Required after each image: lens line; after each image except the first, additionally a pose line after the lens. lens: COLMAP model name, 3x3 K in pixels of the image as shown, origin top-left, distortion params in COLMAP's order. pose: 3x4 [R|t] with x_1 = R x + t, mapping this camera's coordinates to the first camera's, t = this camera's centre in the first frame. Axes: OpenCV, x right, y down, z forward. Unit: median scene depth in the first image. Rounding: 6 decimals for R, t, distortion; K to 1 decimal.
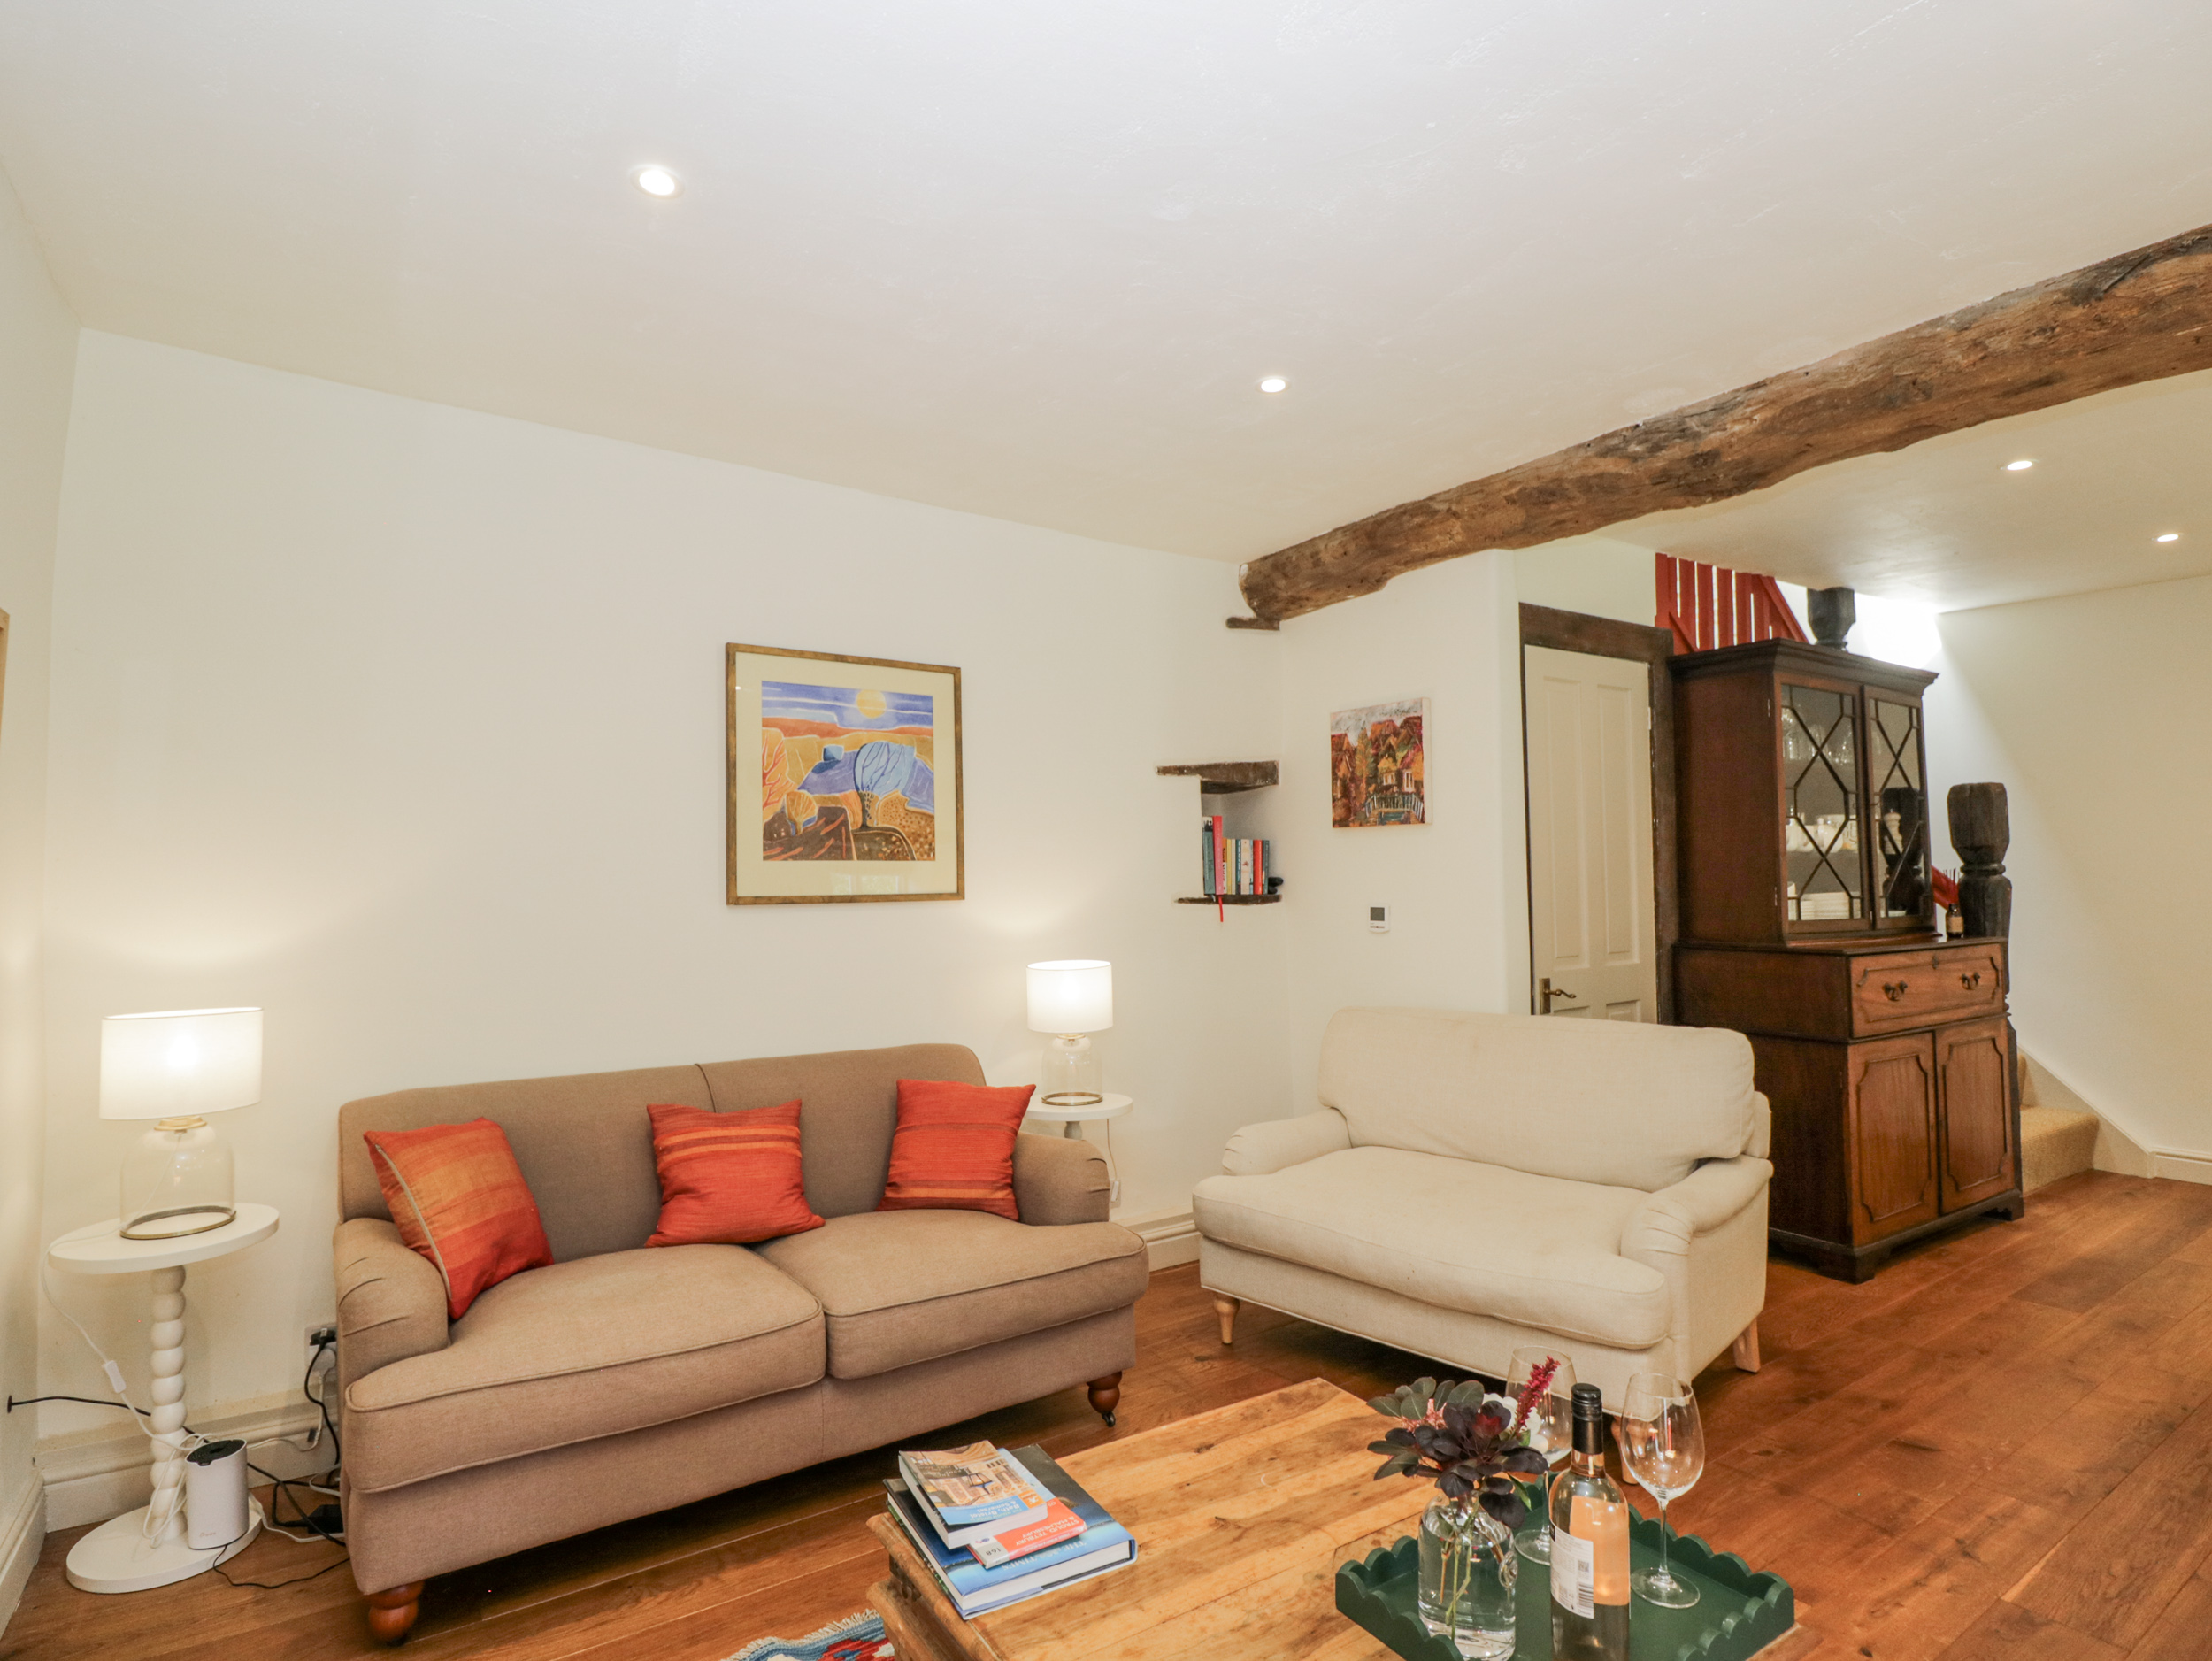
lens RADIAL K [[1145.9, 0, 1091.2], [0, 1145.9, 836.9], [0, 0, 1]] dist [0.000188, -0.014759]
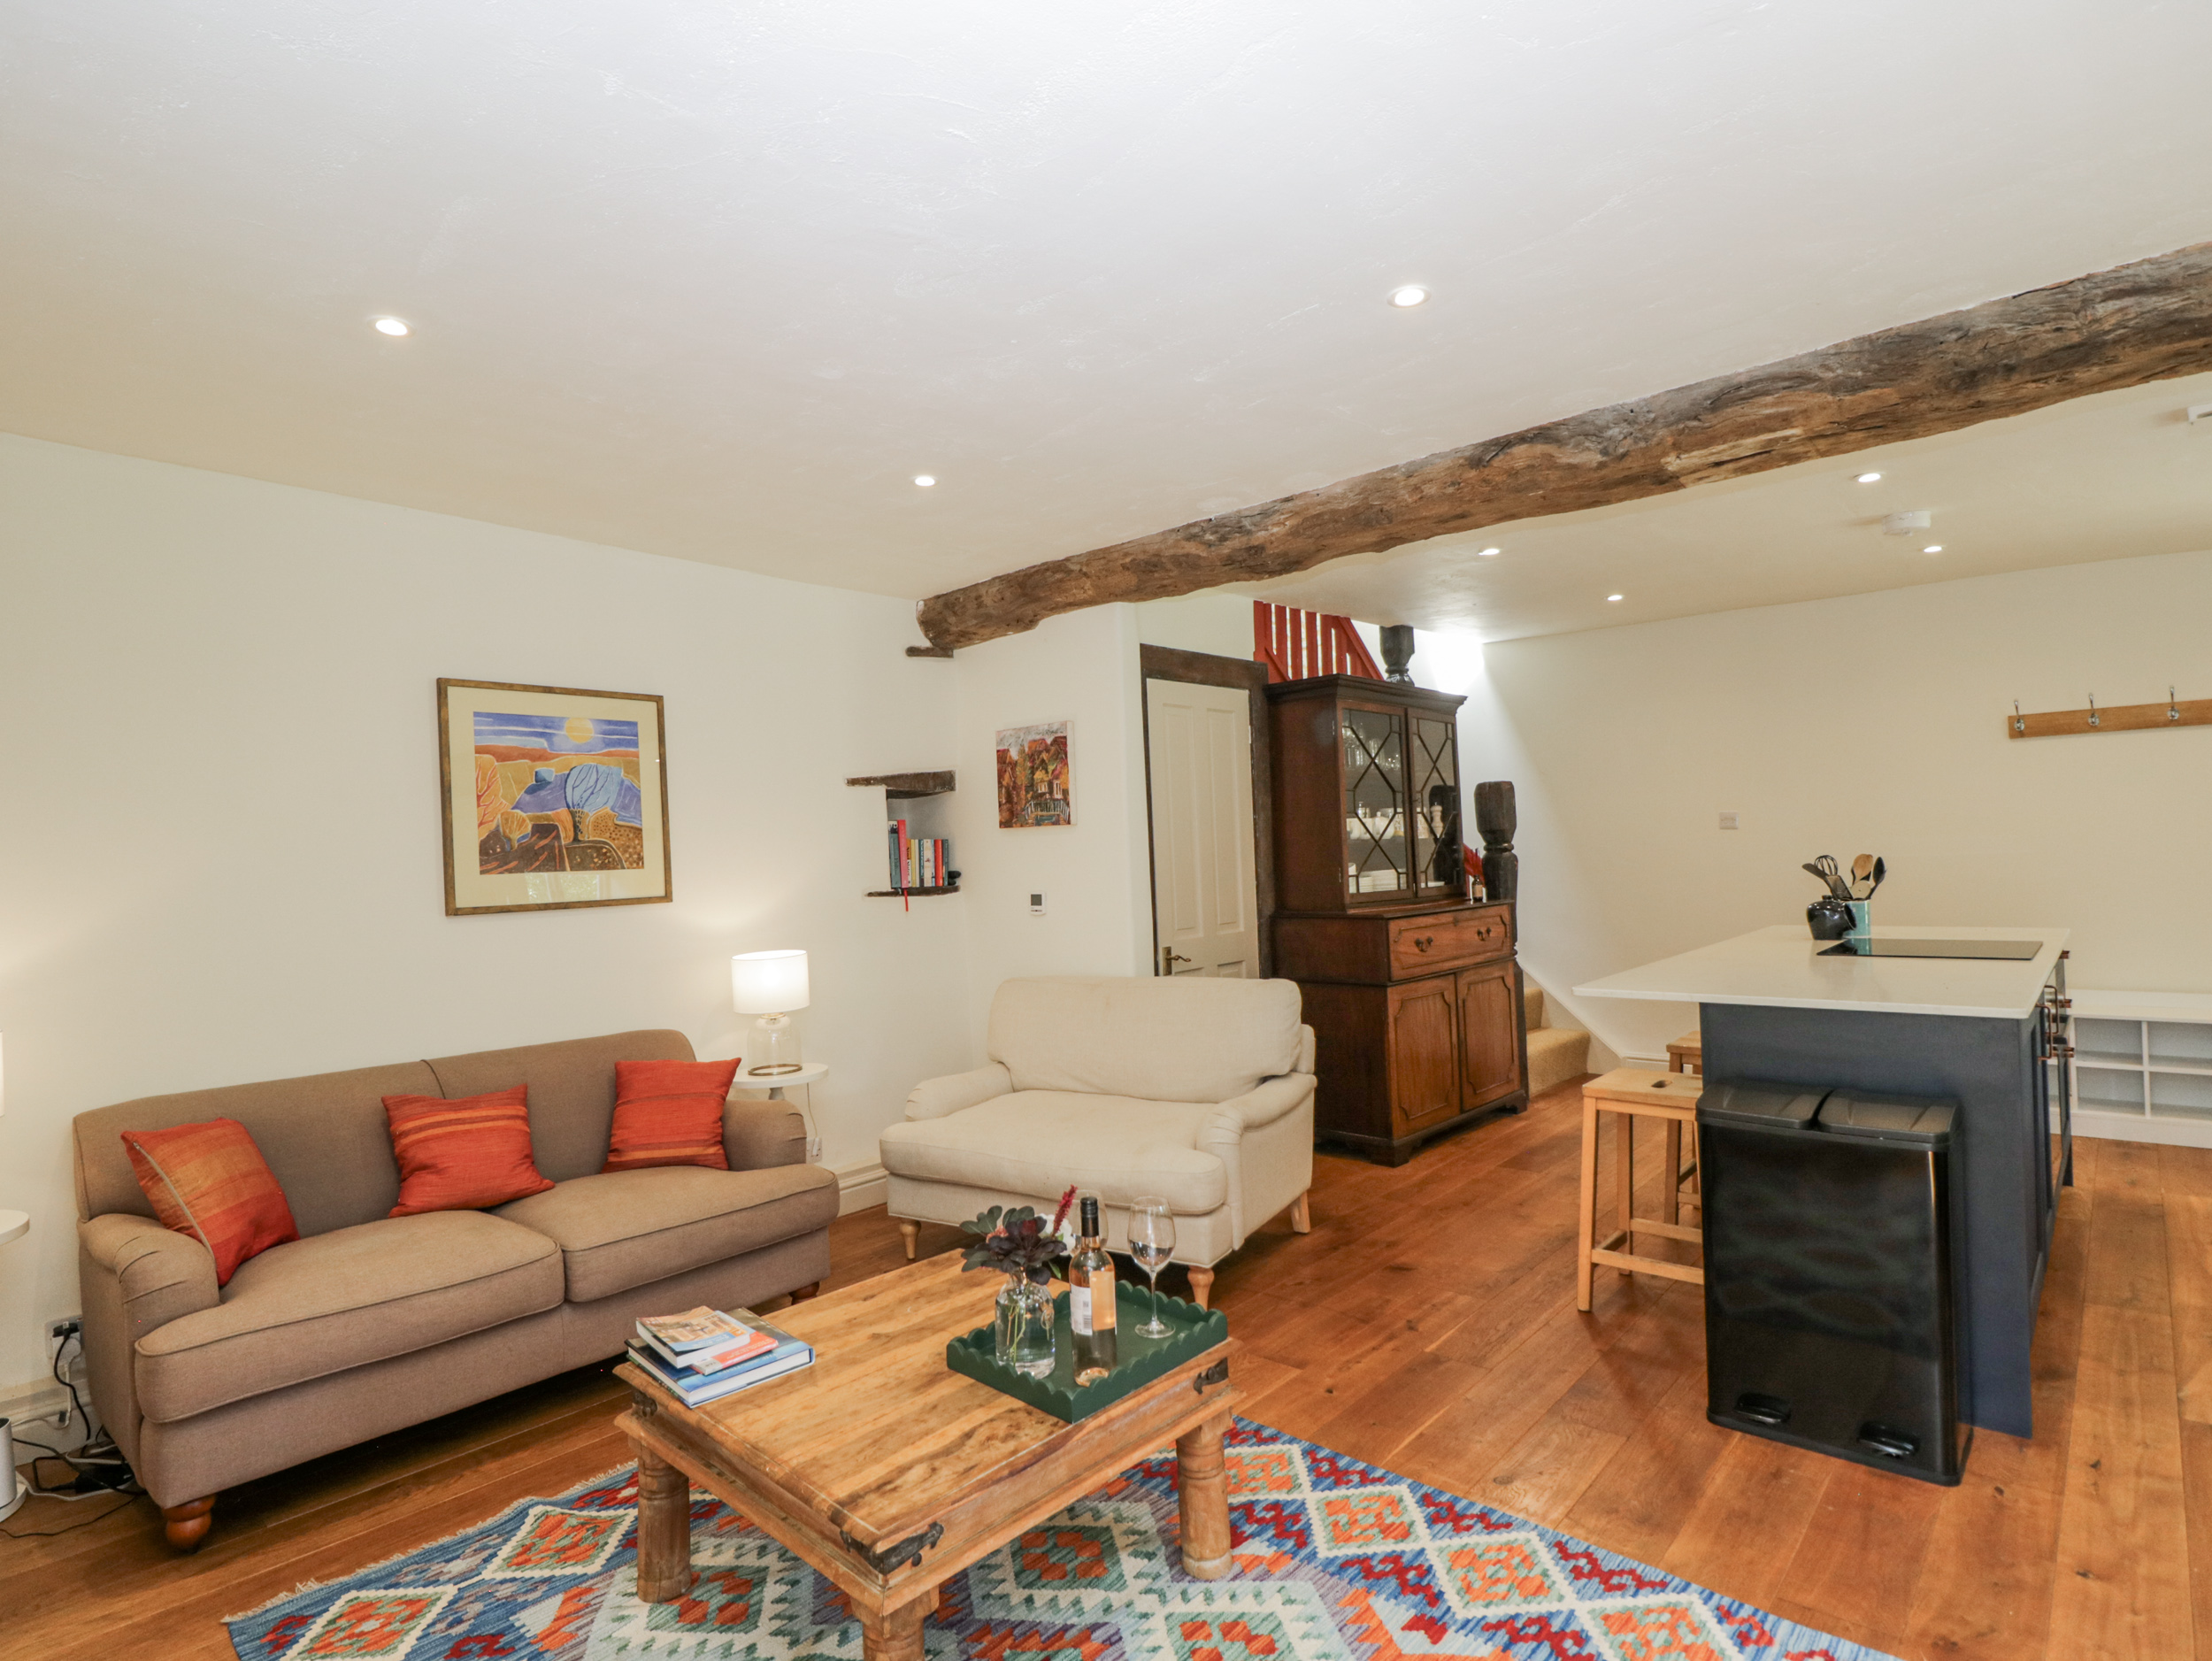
lens RADIAL K [[1145.9, 0, 1091.2], [0, 1145.9, 836.9], [0, 0, 1]] dist [0.000188, -0.014759]
pose [[0.969887, -0.024213, 0.242350, 0.020028], [0.020487, 0.999630, 0.017884, -0.023456], [-0.242693, -0.012381, 0.970024, -0.218460]]
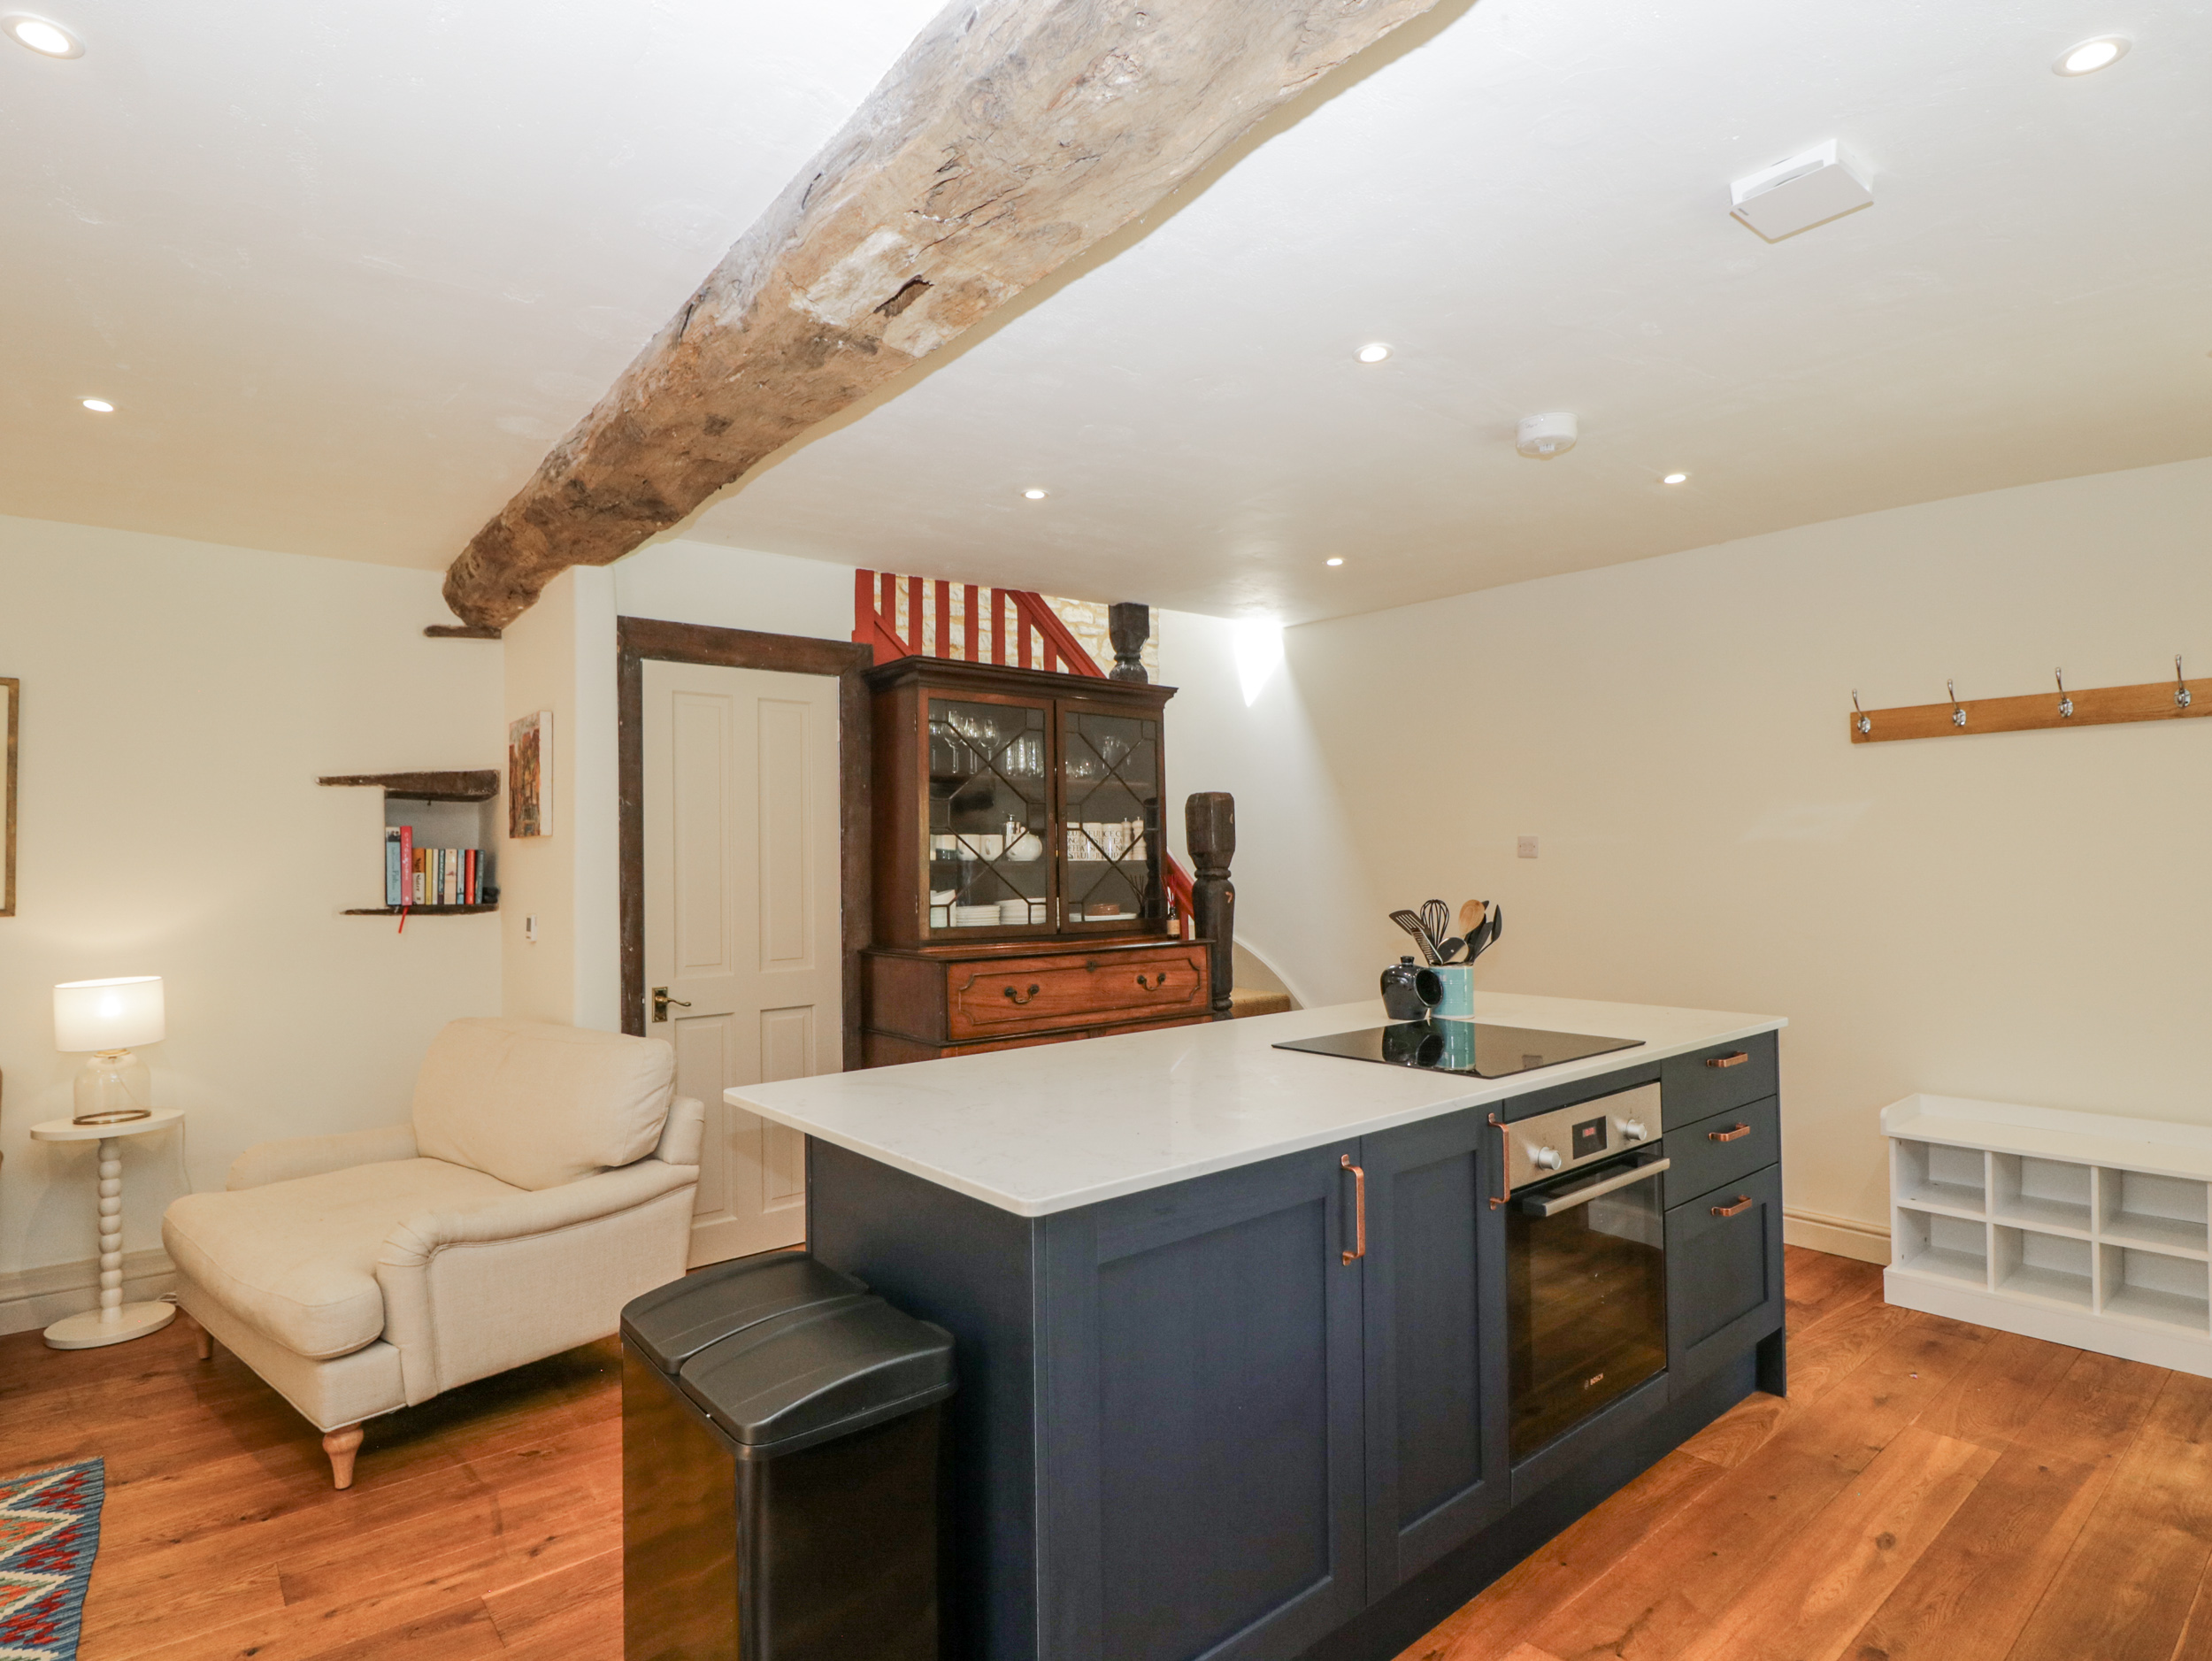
lens RADIAL K [[1145.9, 0, 1091.2], [0, 1145.9, 836.9], [0, 0, 1]] dist [0.000188, -0.014759]
pose [[0.994895, -0.002434, 0.100888, 0.789241], [0.001591, 0.999963, 0.008428, -0.021564], [-0.100905, -0.008225, 0.994862, -0.061228]]
